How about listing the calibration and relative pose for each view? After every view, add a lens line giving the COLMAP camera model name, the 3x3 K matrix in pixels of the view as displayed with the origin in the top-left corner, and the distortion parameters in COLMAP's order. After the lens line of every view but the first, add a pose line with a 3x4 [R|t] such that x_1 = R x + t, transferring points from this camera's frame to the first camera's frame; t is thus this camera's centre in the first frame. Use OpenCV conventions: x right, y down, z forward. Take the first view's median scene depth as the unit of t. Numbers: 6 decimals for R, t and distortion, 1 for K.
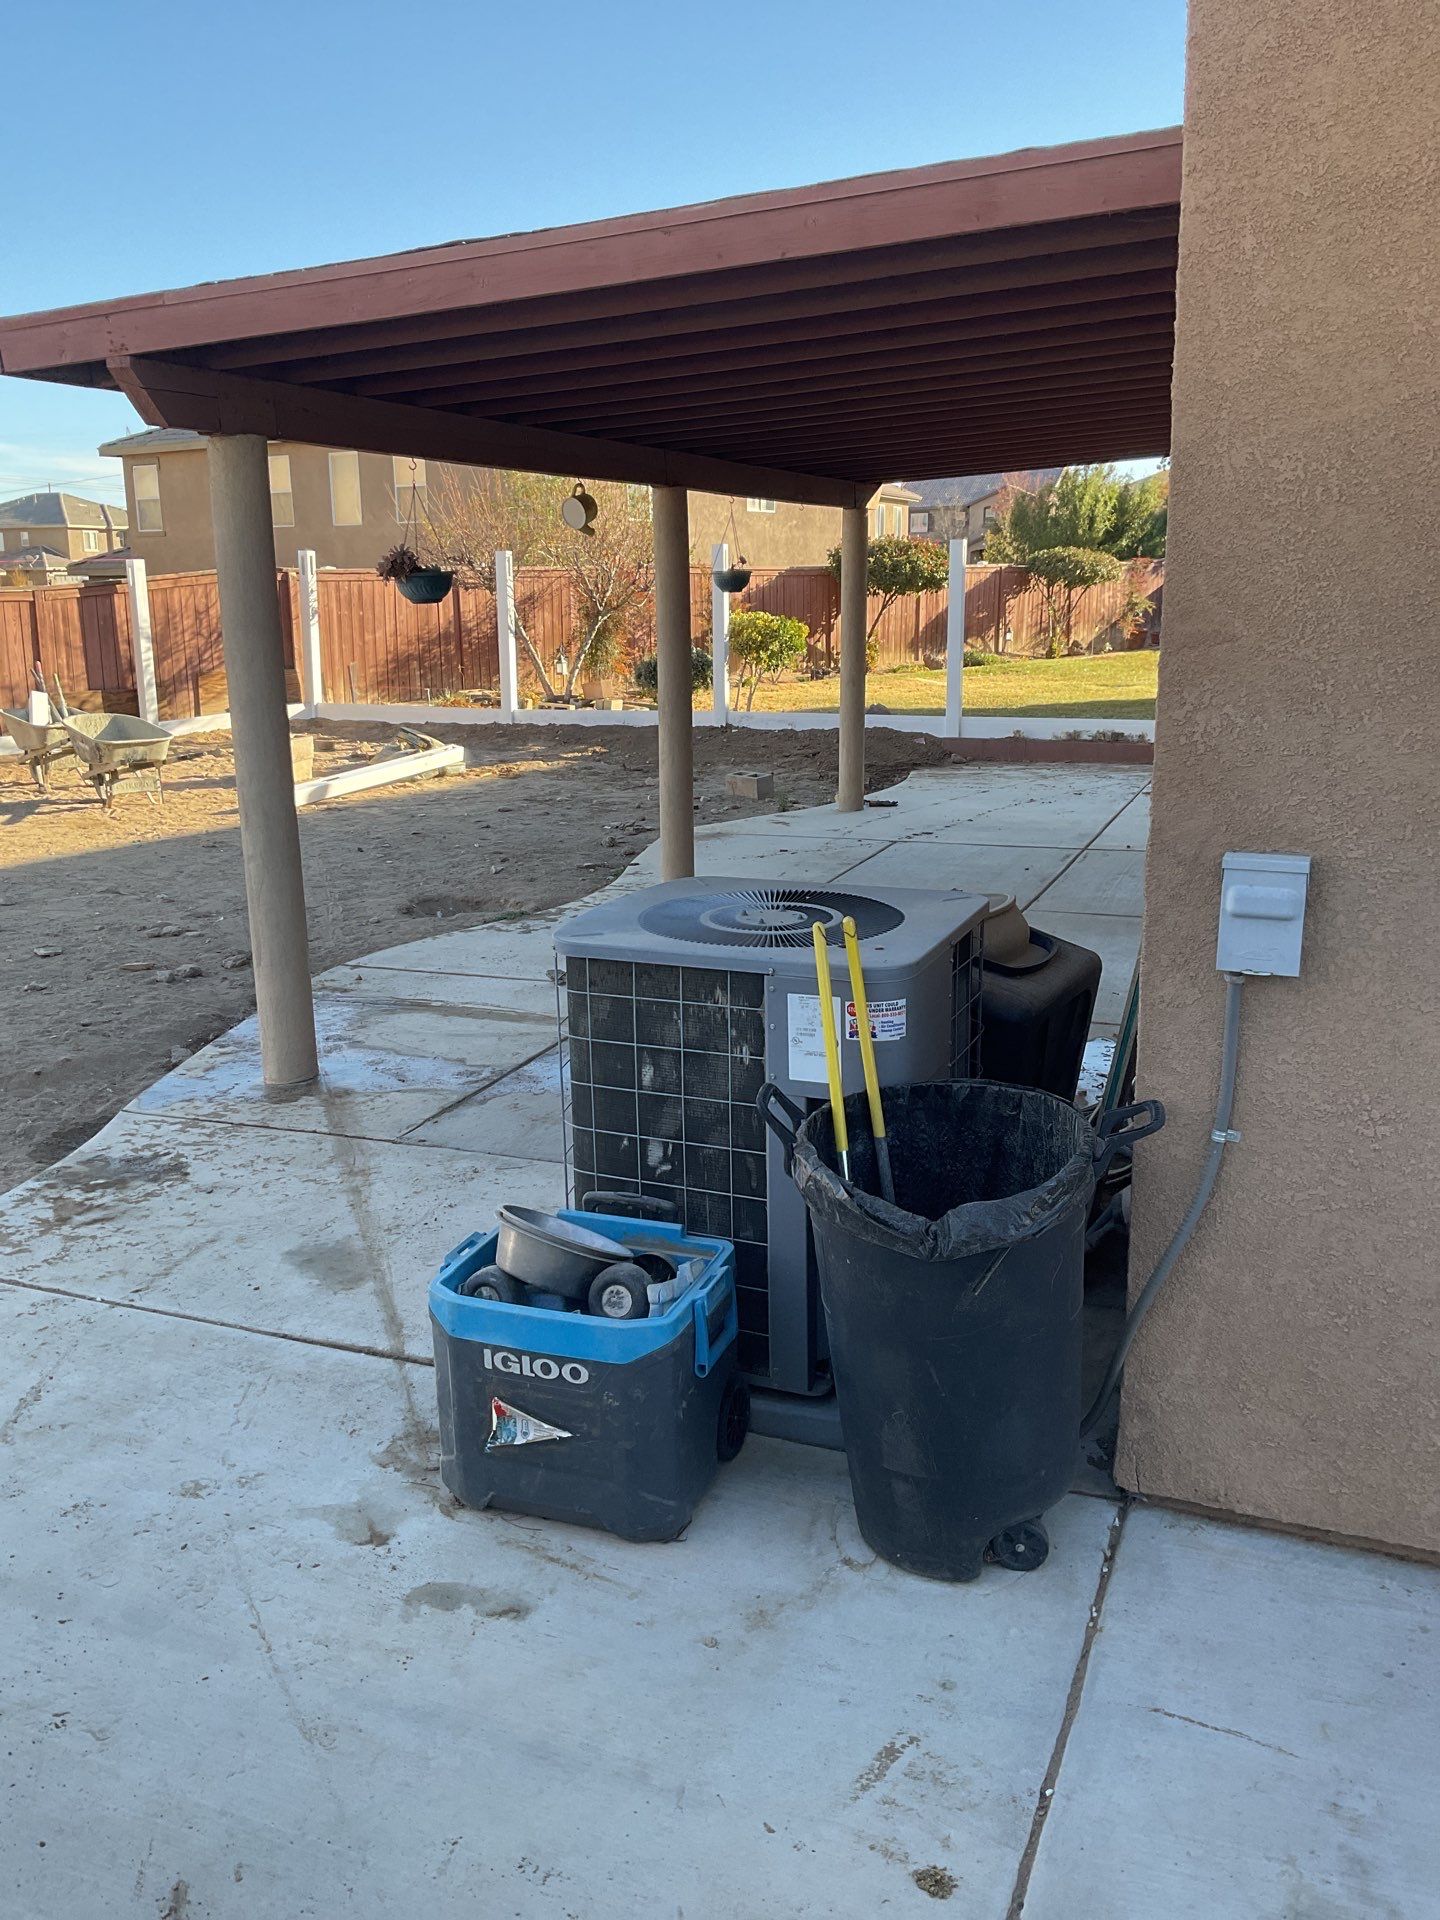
lens RADIAL K [[1567.1, 0, 709.4], [0, 1567.1, 935.7], [0, 0, 1]] dist [0.063881, -0.106649]
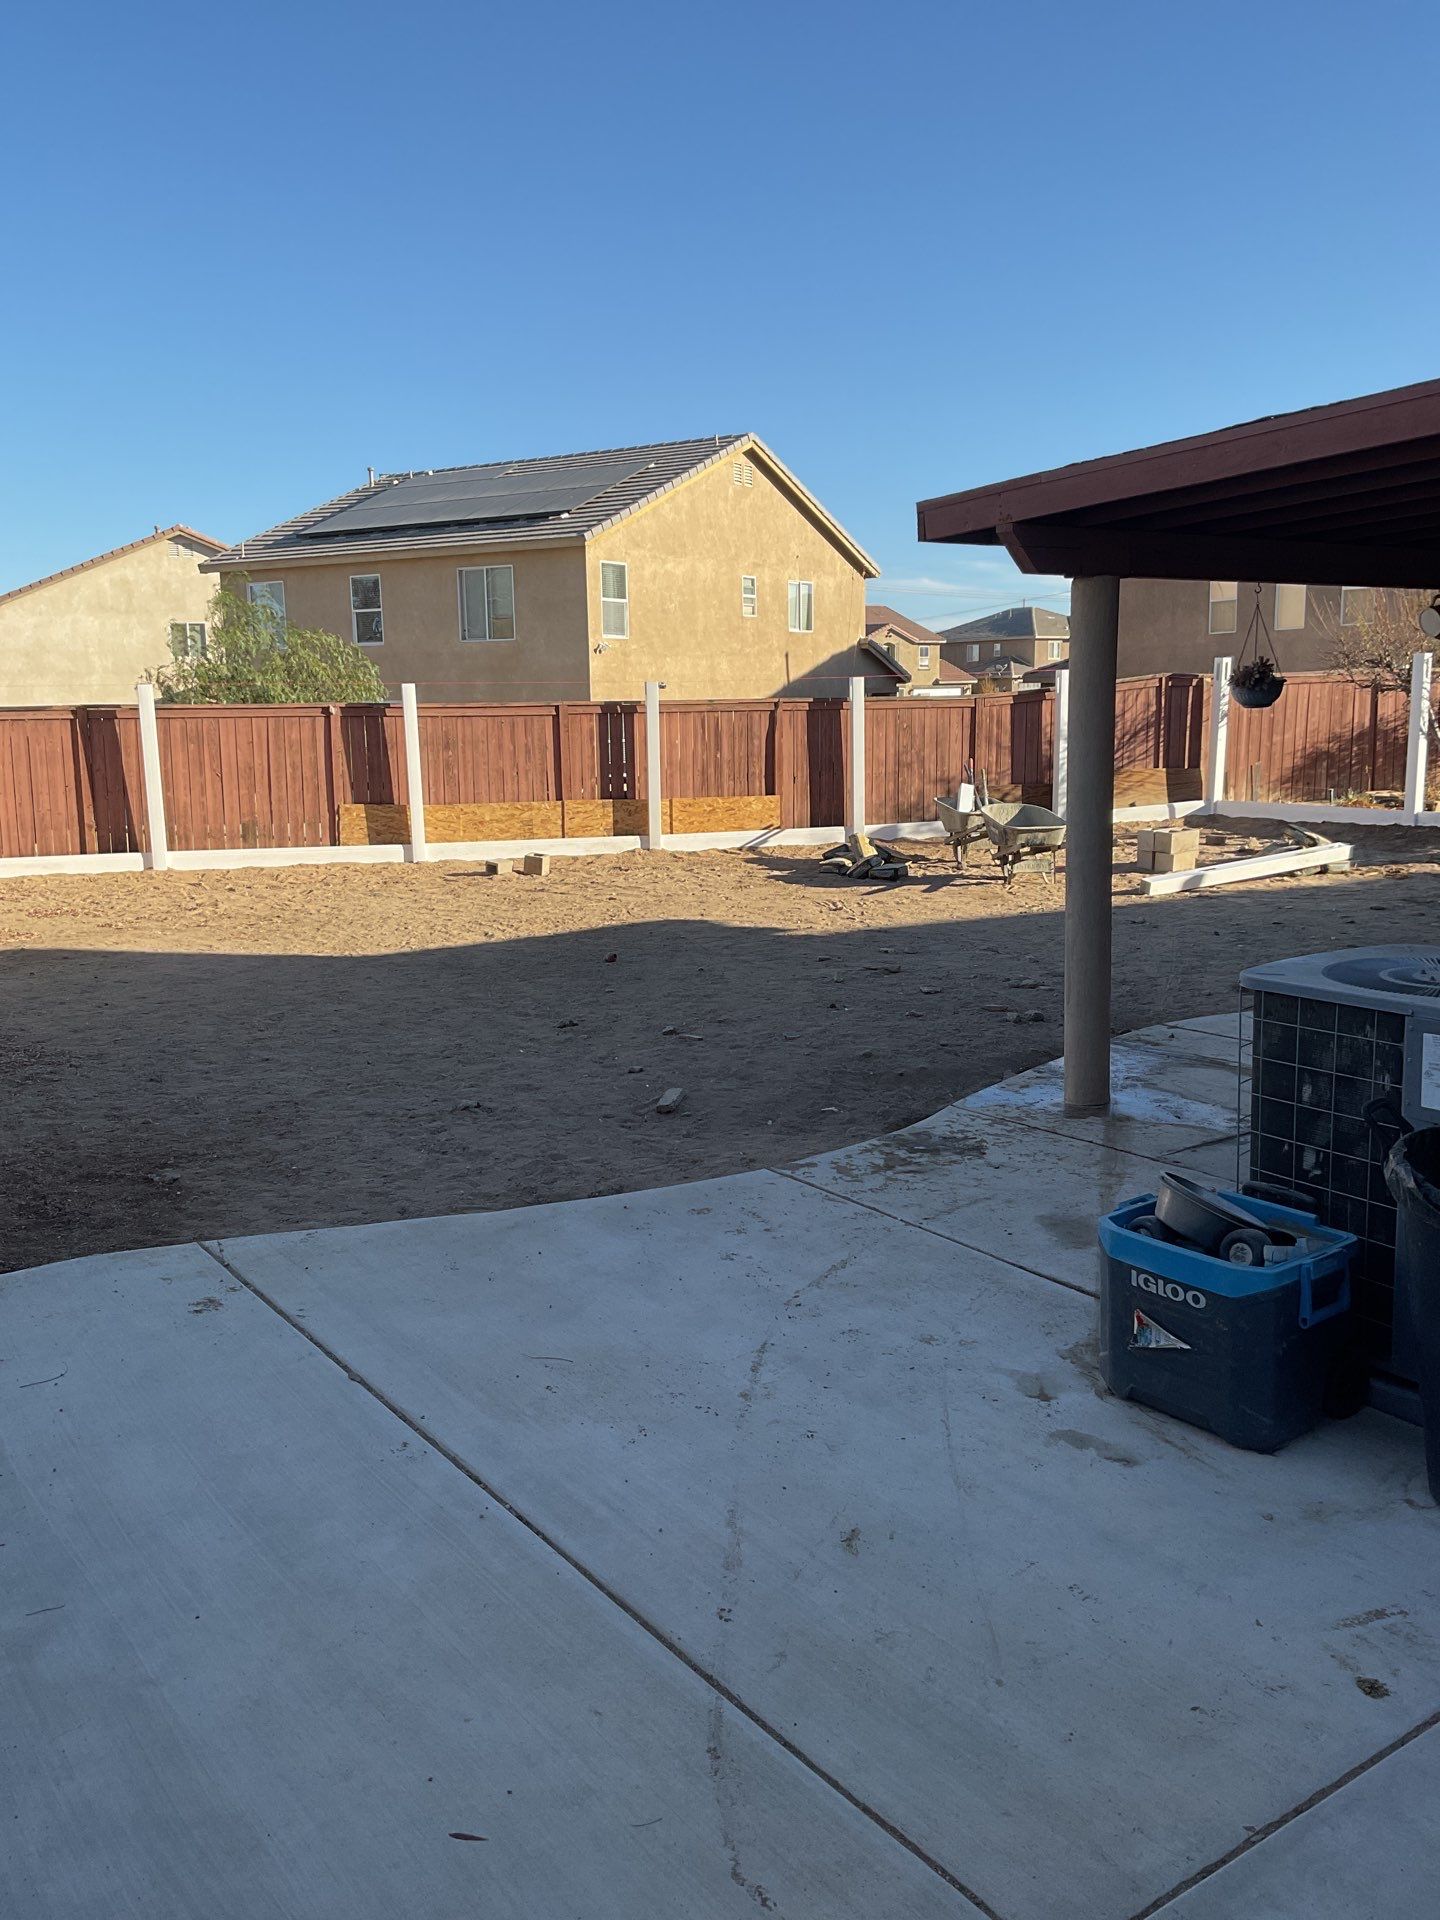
lens RADIAL K [[1567.1, 0, 707.3], [0, 1567.1, 950.1], [0, 0, 1]] dist [0.063881, -0.106649]
pose [[0.835661, 0.081550, -0.543158, 0.168925], [-0.110699, 0.993629, -0.021129, 0.041823], [0.537974, 0.077783, 0.839365, -0.212737]]
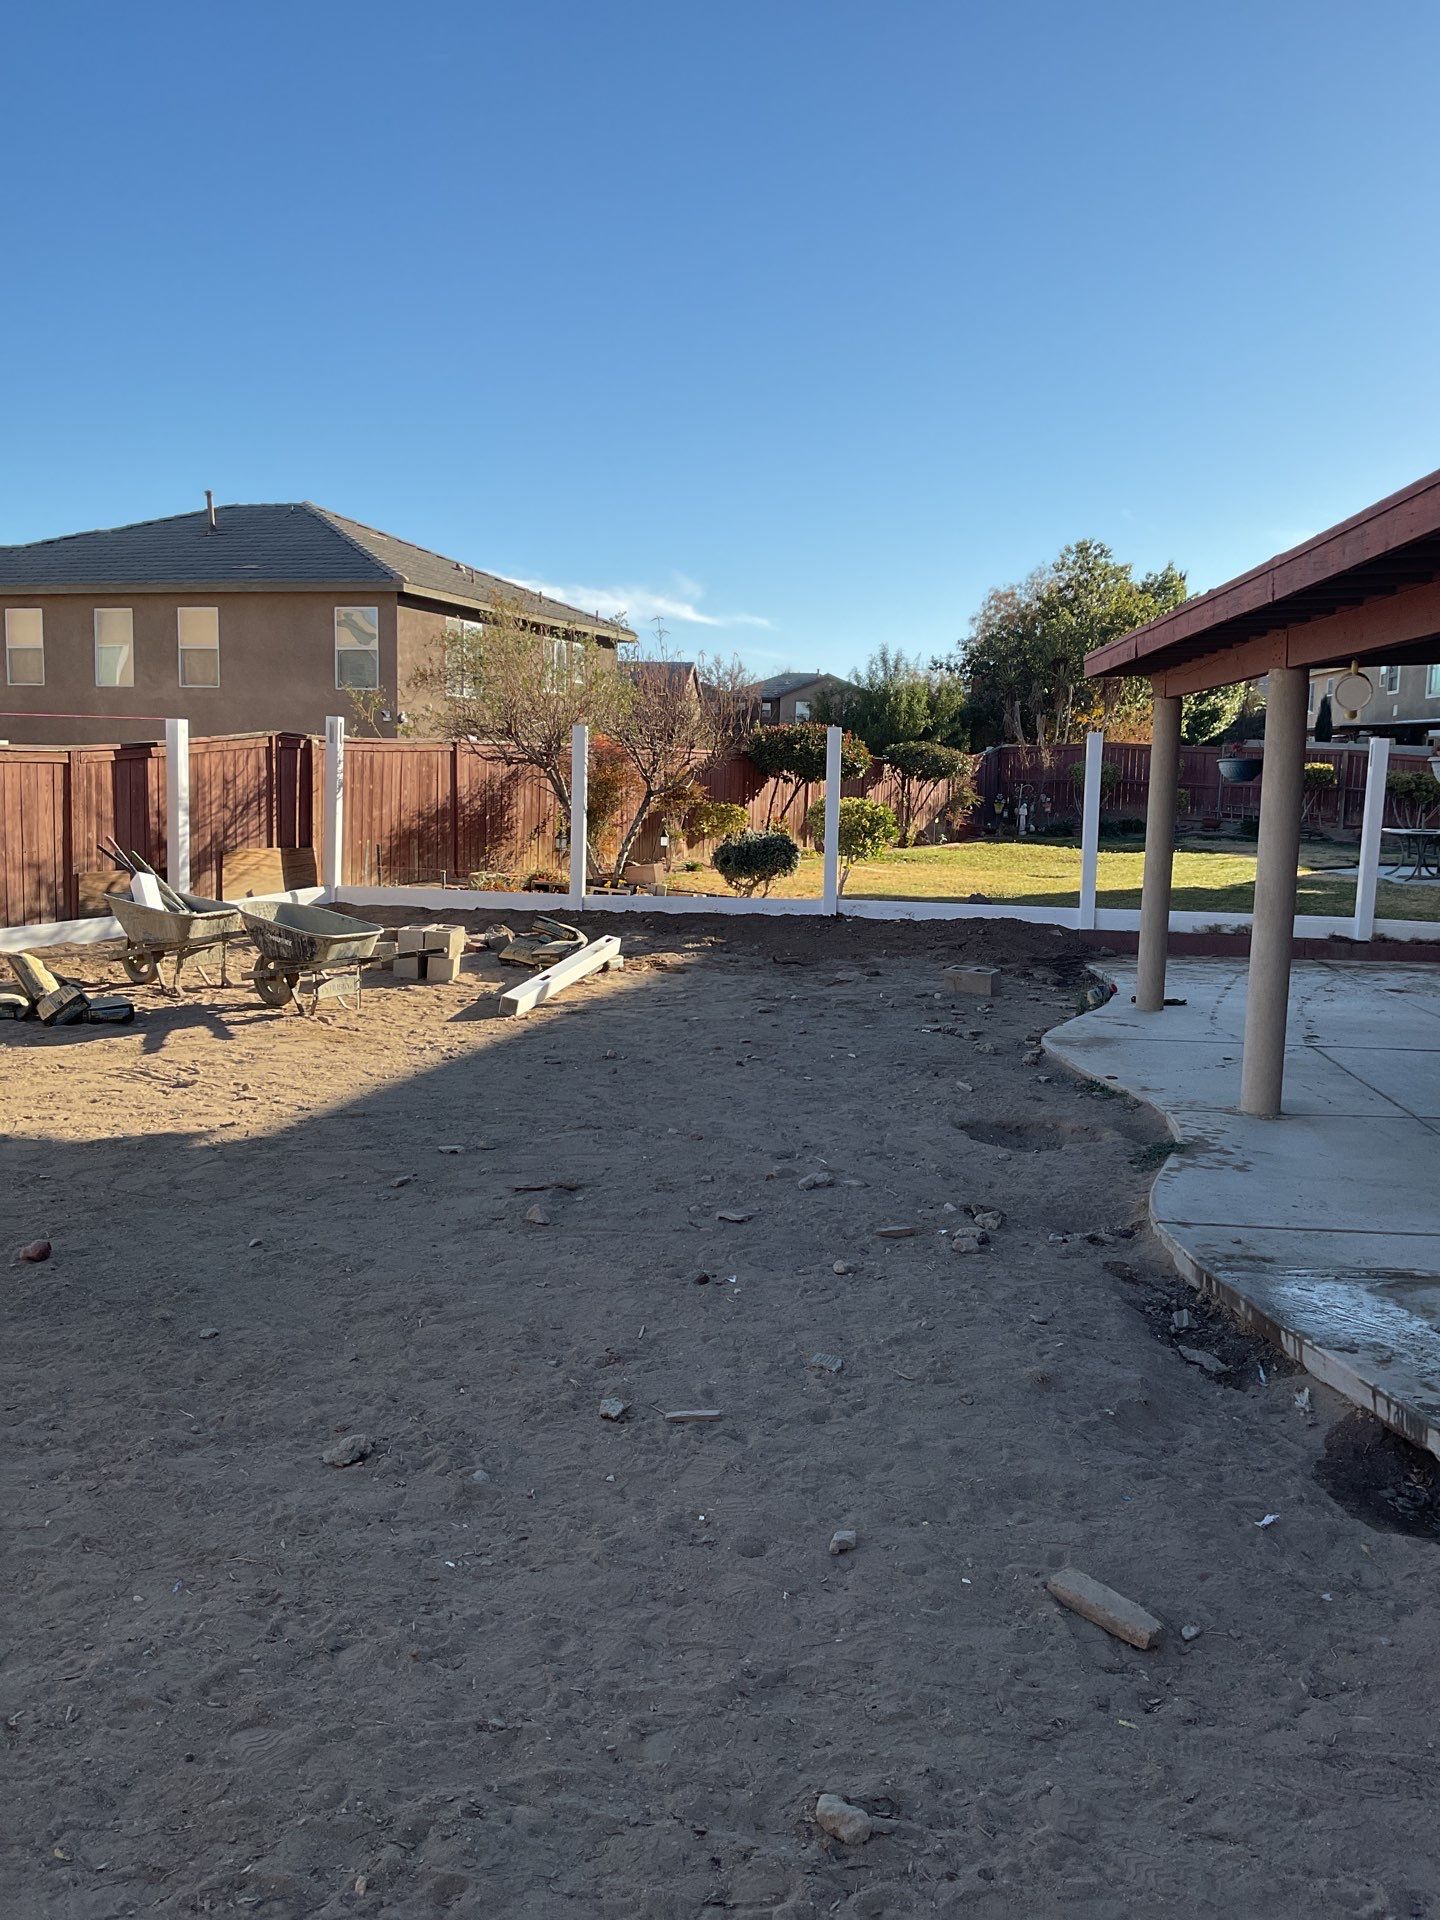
lens RADIAL K [[1567.1, 0, 707.2], [0, 1567.1, 942.0], [0, 0, 1]] dist [0.063881, -0.106649]
pose [[0.965097, 0.002507, 0.261879, -1.038096], [0.025986, 0.994103, -0.105282, -0.070689], [-0.260599, 0.108413, 0.959341, 0.403378]]
